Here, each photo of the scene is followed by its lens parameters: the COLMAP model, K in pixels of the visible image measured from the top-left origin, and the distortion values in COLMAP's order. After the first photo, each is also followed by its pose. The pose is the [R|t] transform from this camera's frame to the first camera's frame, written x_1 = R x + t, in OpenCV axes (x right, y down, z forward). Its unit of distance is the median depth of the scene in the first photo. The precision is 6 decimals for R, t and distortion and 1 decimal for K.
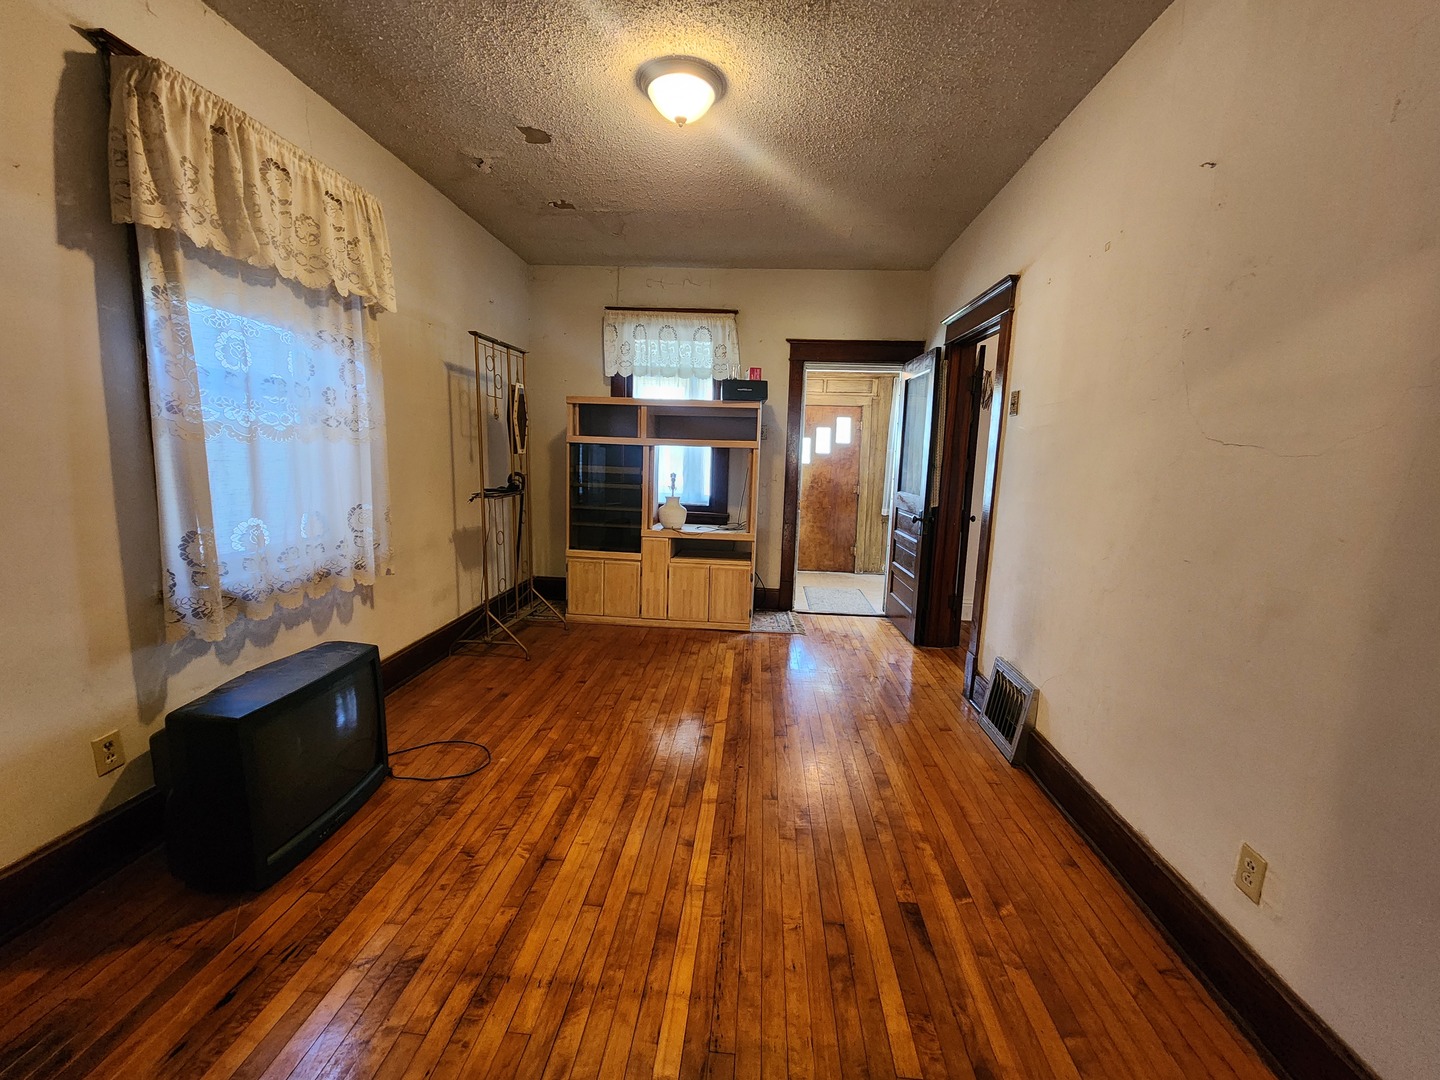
lens RADIAL K [[588.6, 0, 720.0], [0, 588.6, 540.0], [0, 0, 1]] dist [0.000517, -0.000079]
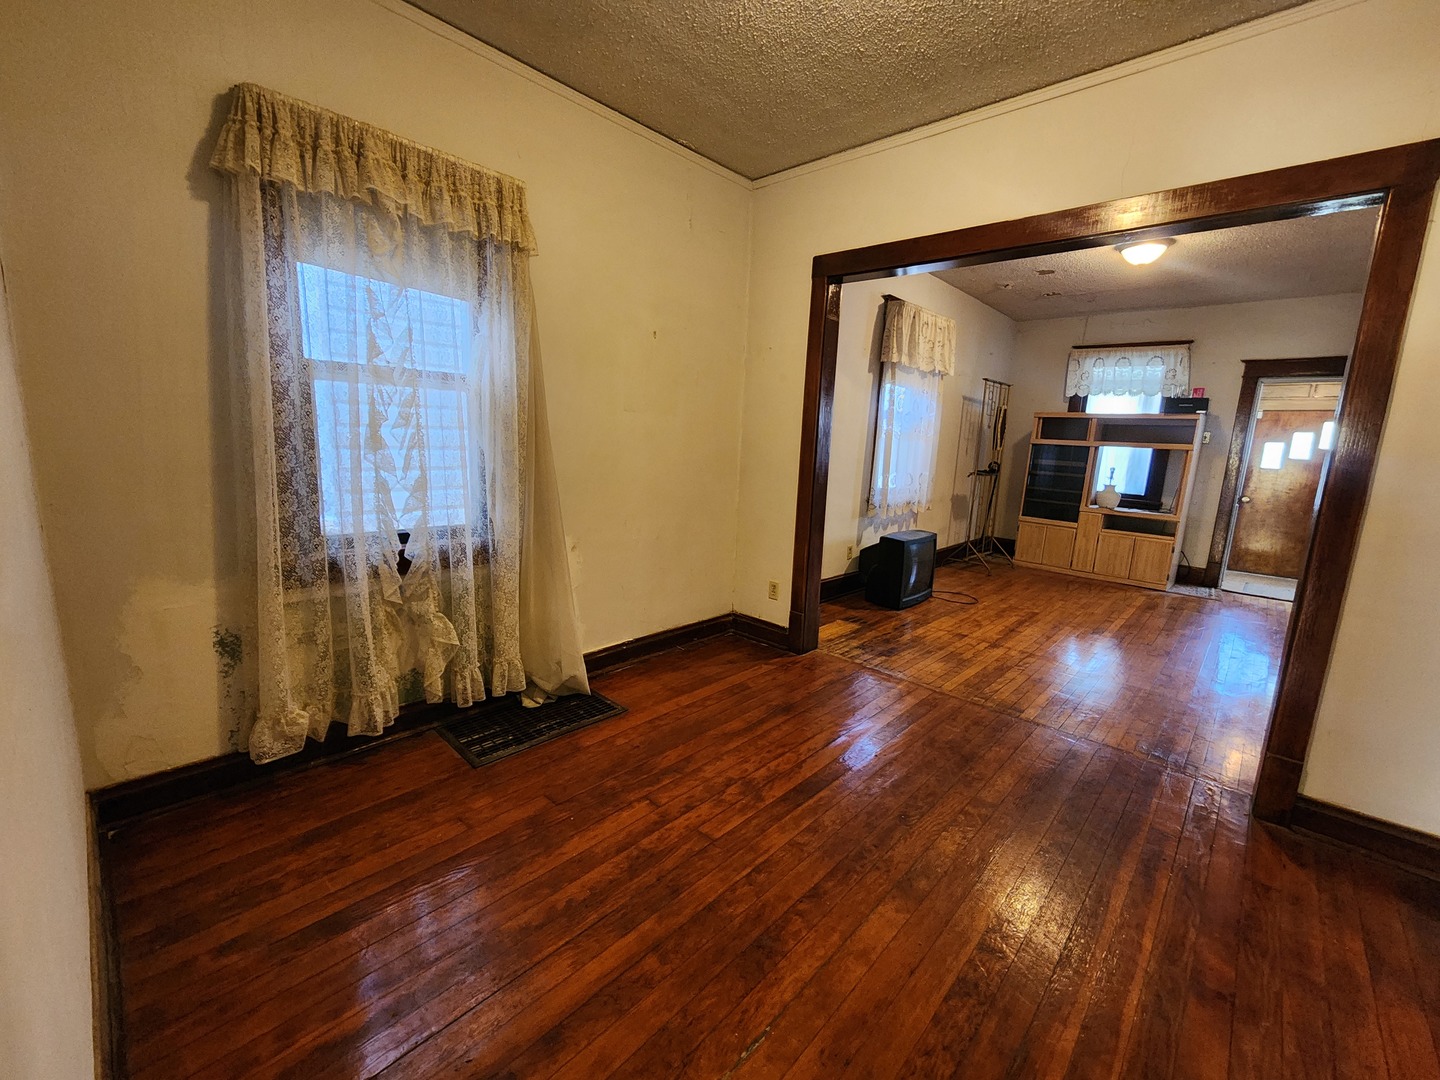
lens RADIAL K [[588.6, 0, 720.0], [0, 588.6, 540.0], [0, 0, 1]] dist [0.000517, -0.000079]
pose [[0.776436, 0.115529, -0.619517, 0.078429], [-0.118133, 0.992308, 0.036993, 0.111205], [0.619025, 0.044463, 0.784111, -0.626434]]
